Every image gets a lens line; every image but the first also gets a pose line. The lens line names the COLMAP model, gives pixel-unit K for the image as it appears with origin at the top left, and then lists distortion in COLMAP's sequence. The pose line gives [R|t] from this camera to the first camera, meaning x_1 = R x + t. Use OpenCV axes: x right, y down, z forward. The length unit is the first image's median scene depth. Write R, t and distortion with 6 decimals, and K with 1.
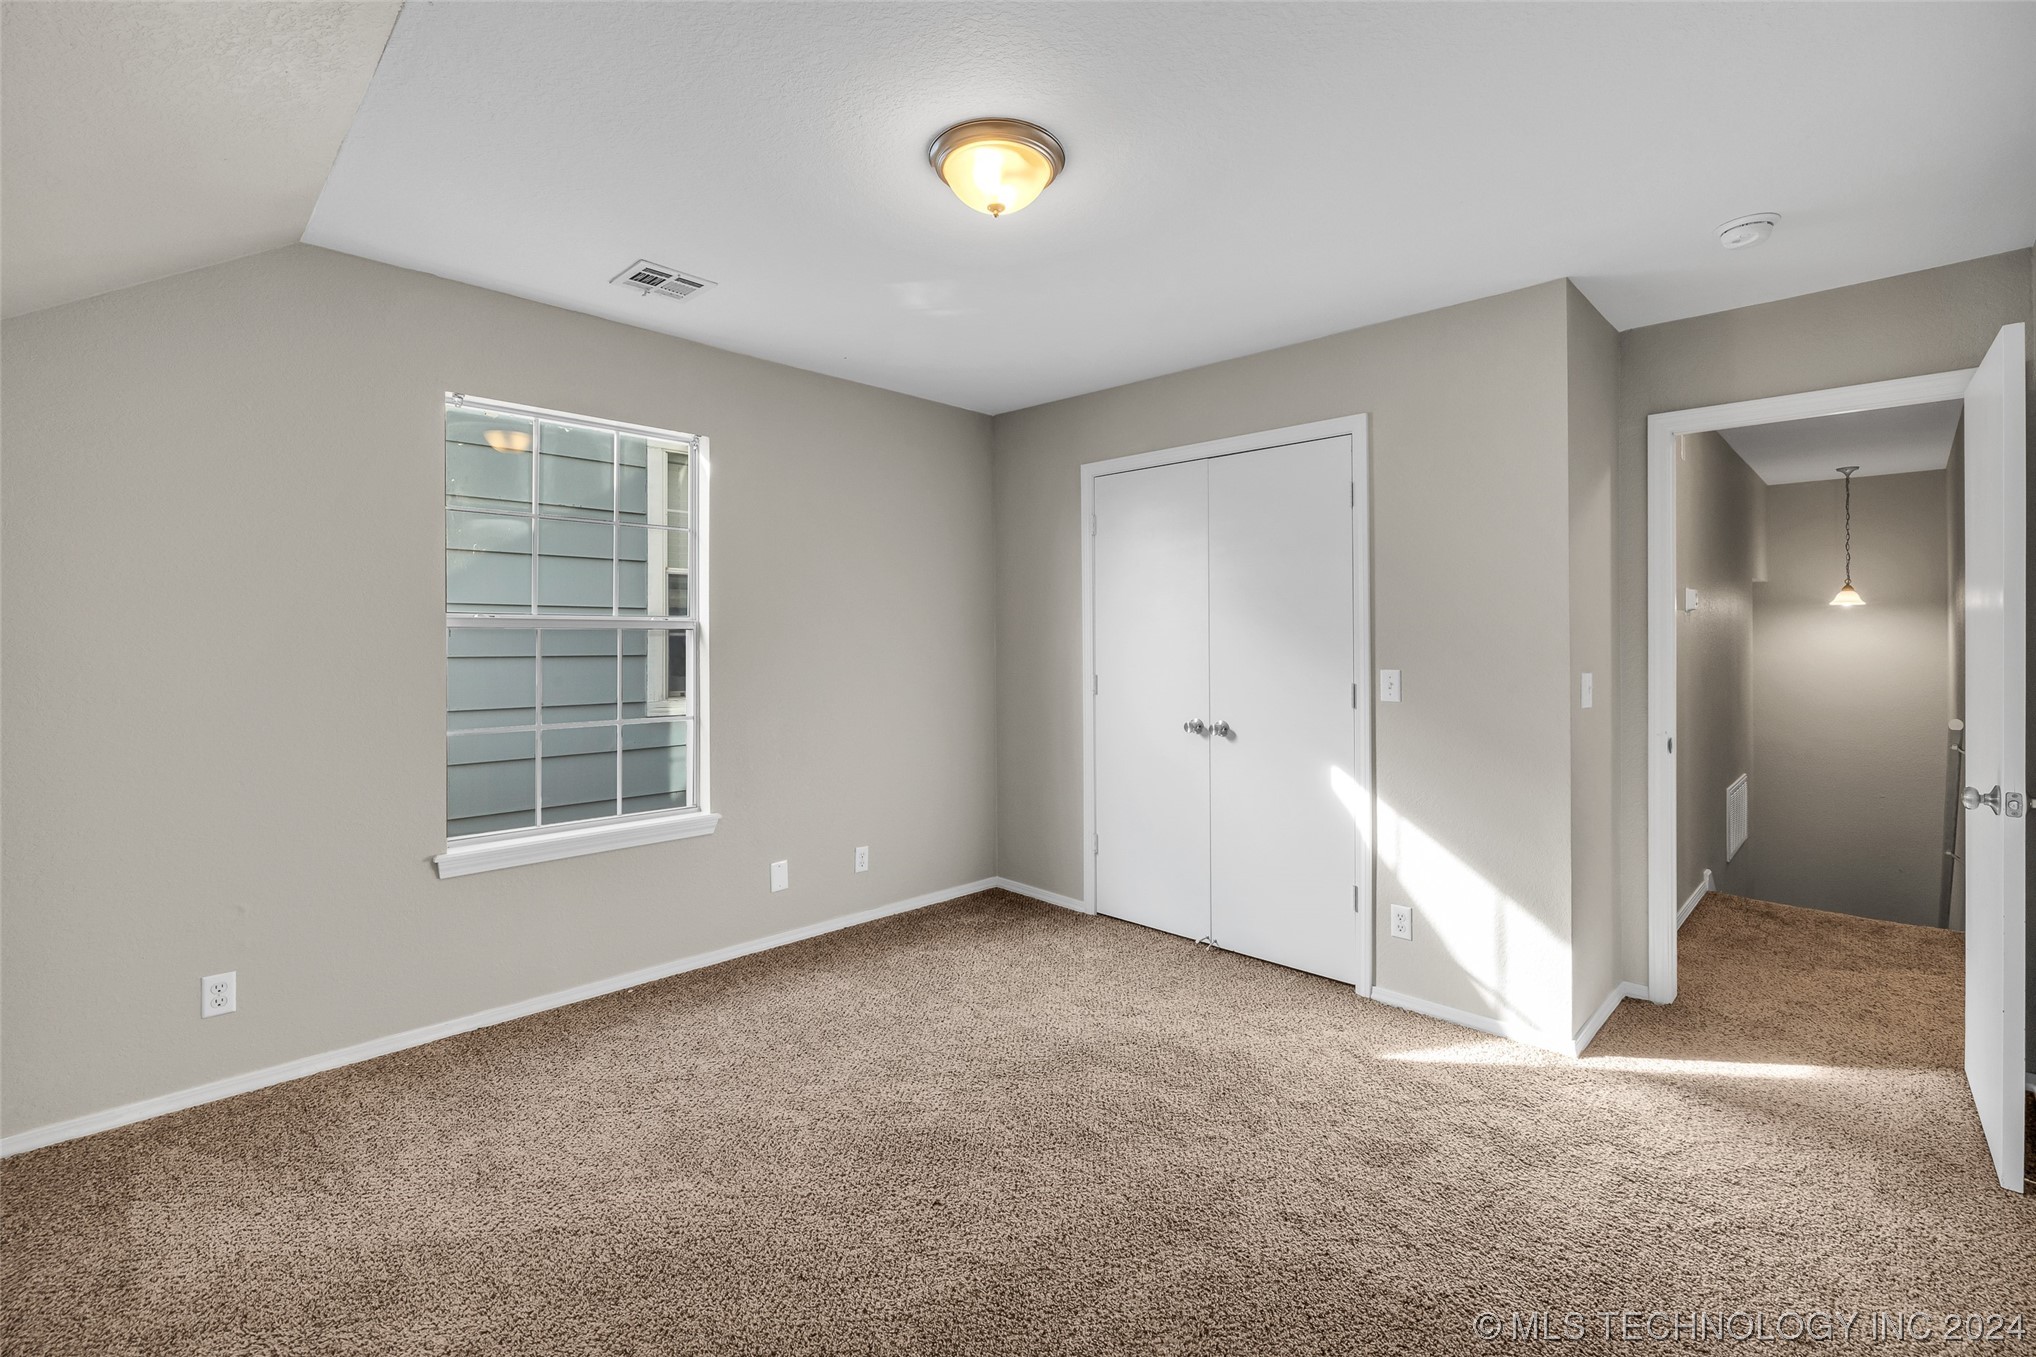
lens RADIAL K [[862.7, 0, 1015.9], [0, 862.7, 655.7], [0, 0, 1]] dist [0.001521, 0.000310]
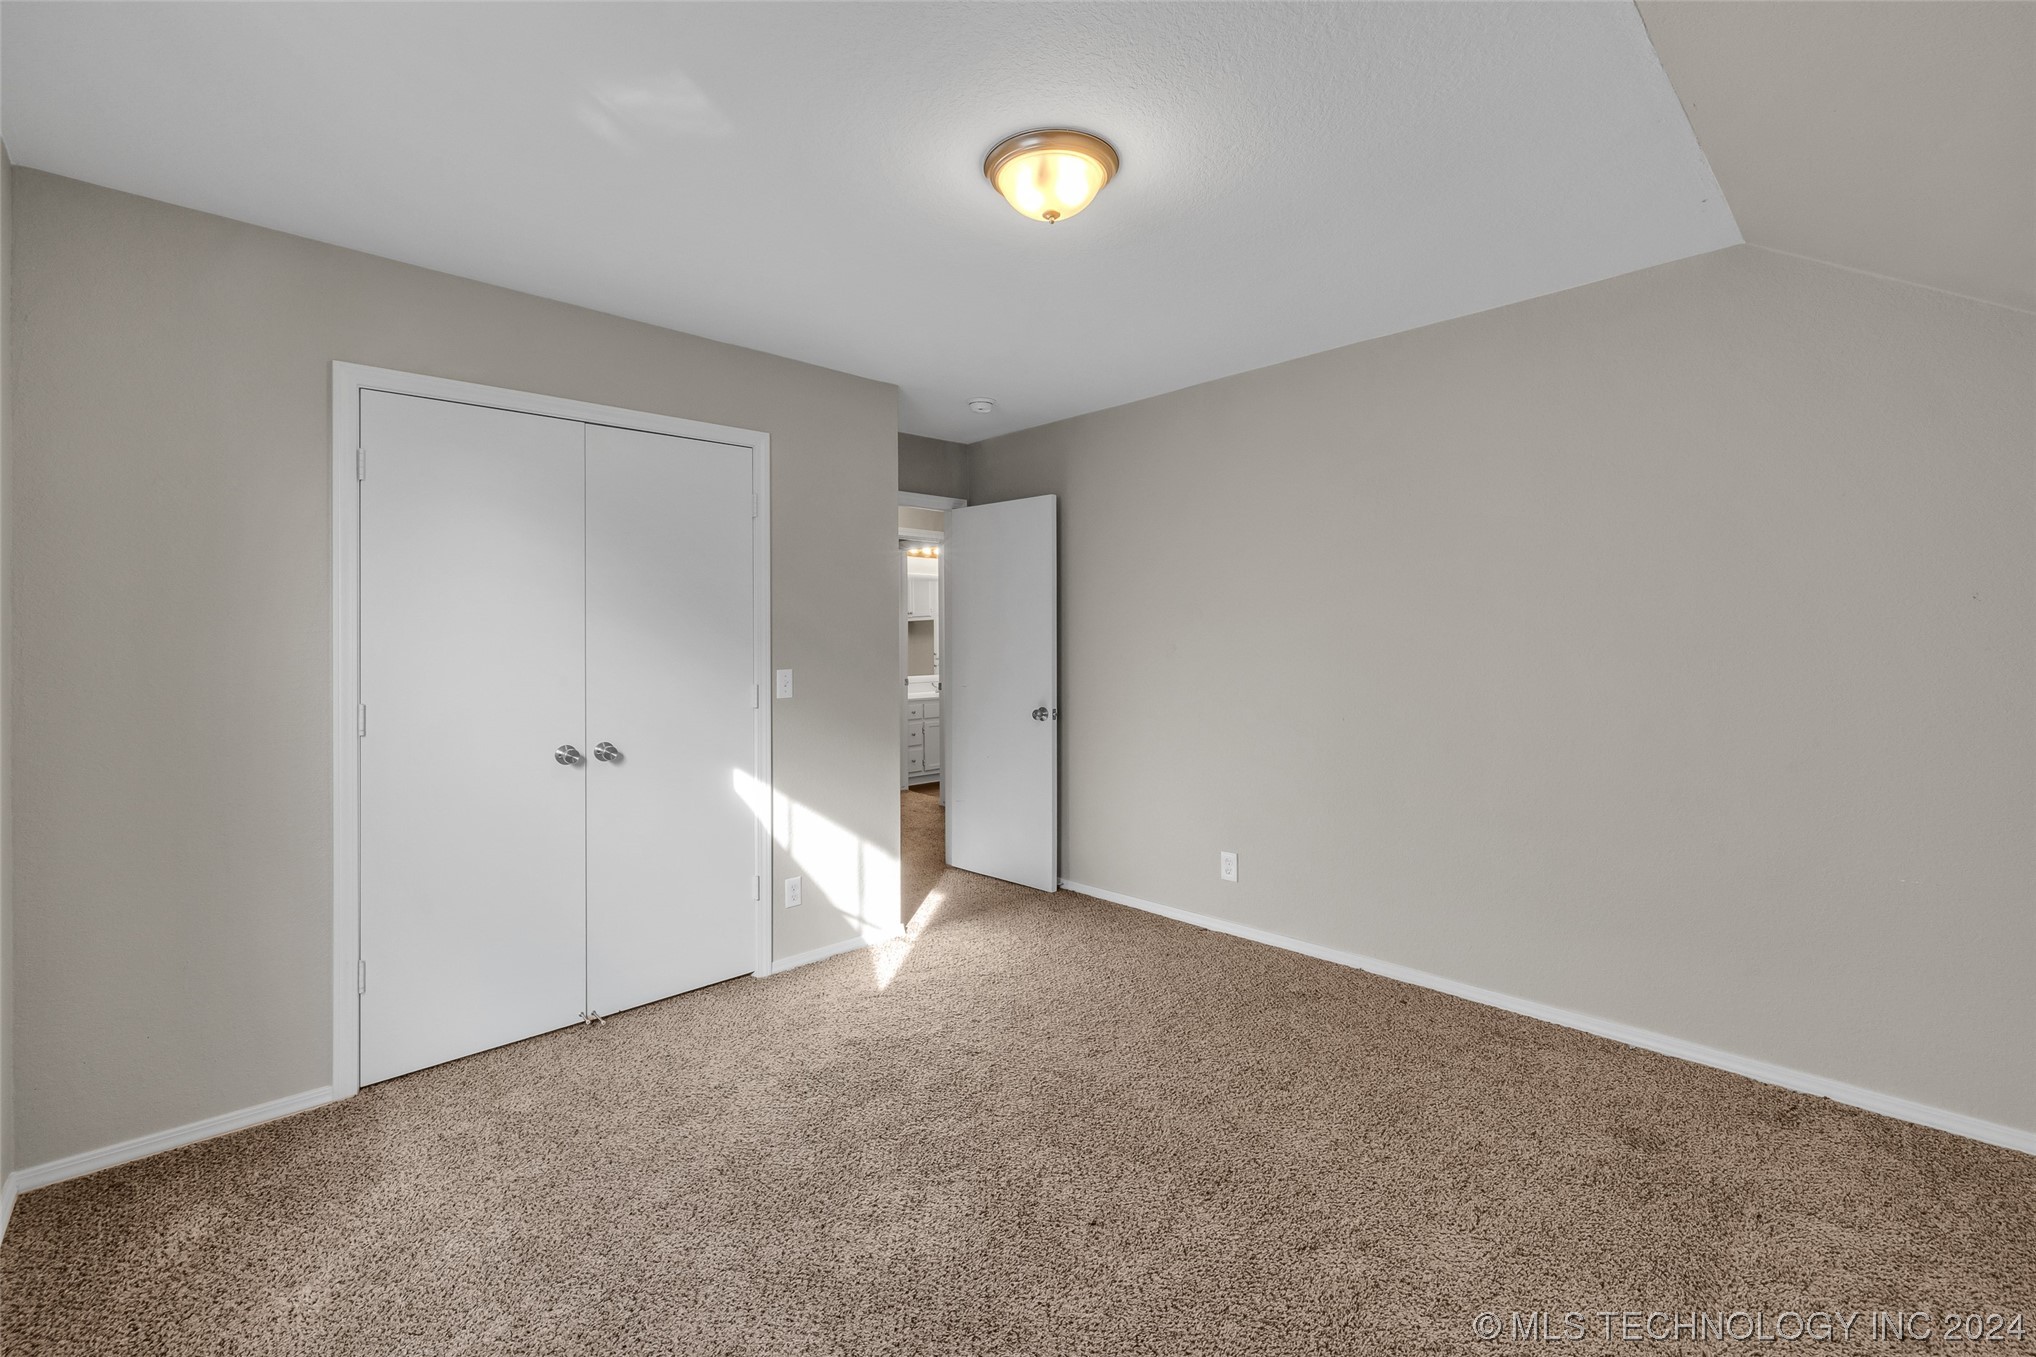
lens RADIAL K [[862.7, 0, 1015.9], [0, 862.7, 655.7], [0, 0, 1]] dist [0.001521, 0.000310]
pose [[0.045732, -0.019354, 0.998766, -0.657173], [0.030872, 0.999362, 0.017952, -0.012943], [-0.998477, 0.030013, 0.046301, 0.641324]]
